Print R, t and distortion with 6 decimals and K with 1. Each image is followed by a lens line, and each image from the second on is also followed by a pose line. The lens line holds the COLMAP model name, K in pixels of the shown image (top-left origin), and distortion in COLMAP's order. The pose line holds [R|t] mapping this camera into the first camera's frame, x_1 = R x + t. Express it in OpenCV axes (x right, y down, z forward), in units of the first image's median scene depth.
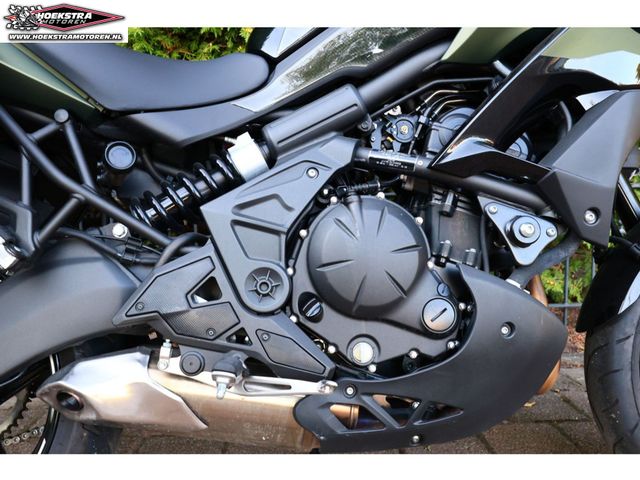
lens RADIAL K [[582.0, 0, 322.0], [0, 582.0, 240.7], [0, 0, 1]] dist [0.011185, 0.000000]
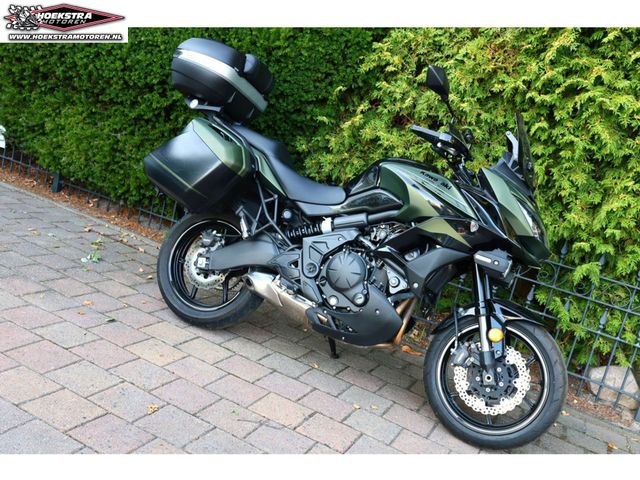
lens RADIAL K [[641.9, 0, 320.7], [0, 641.9, 240.3], [0, 0, 1]] dist [0.000567, 0.000000]
pose [[0.853479, 0.324800, -0.407527, 1.254890], [-0.324785, 0.943085, 0.071448, -0.318495], [0.407539, 0.071379, 0.910394, -2.044803]]
